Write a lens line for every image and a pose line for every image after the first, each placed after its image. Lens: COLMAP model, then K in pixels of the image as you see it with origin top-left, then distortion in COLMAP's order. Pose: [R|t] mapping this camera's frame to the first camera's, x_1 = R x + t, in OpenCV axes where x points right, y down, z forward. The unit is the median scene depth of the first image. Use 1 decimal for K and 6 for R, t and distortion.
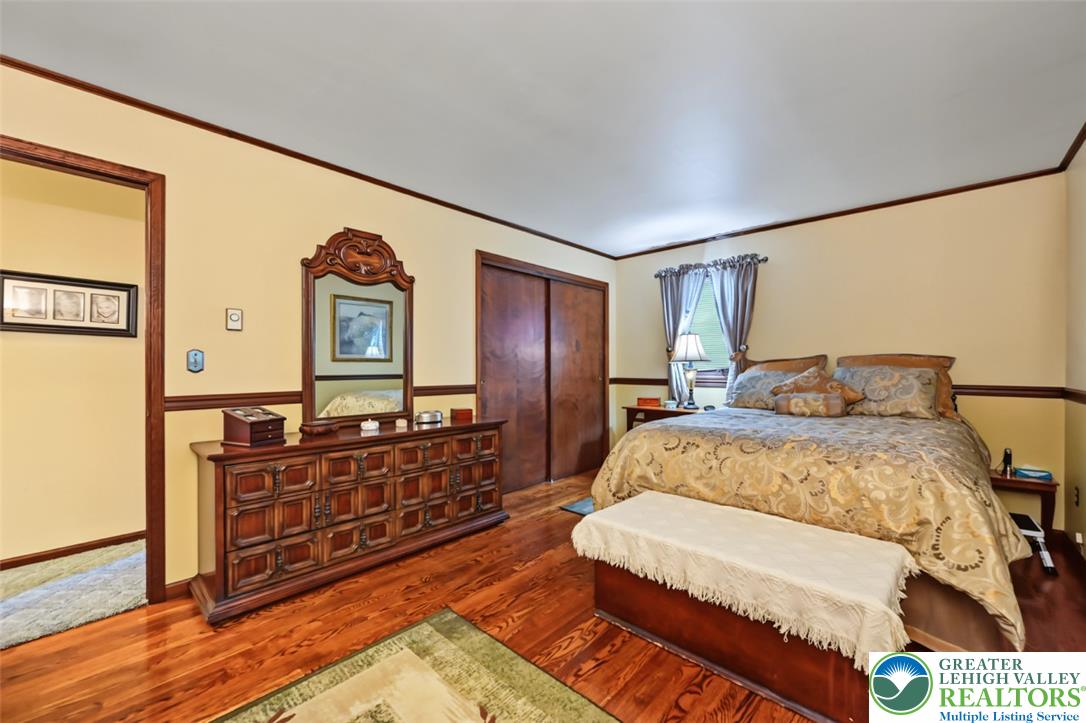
lens RADIAL K [[427.3, 0, 546.0], [0, 427.3, 365.5], [0, 0, 1]] dist [-0.003229, 0.001092]
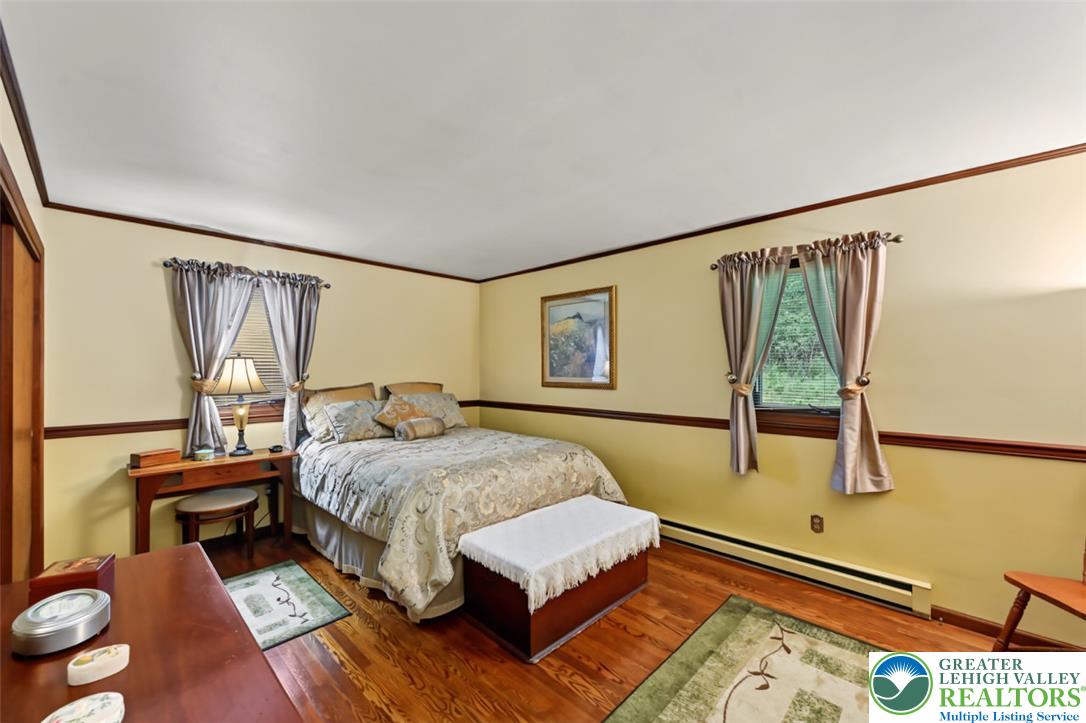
lens RADIAL K [[427.3, 0, 544.5], [0, 427.3, 363.2], [0, 0, 1]] dist [-0.003229, 0.001092]
pose [[0.035608, 0.010613, 0.999309, -0.446501], [0.002120, 0.999941, -0.010695, -0.058527], [-0.999364, 0.002499, 0.035584, 0.462288]]
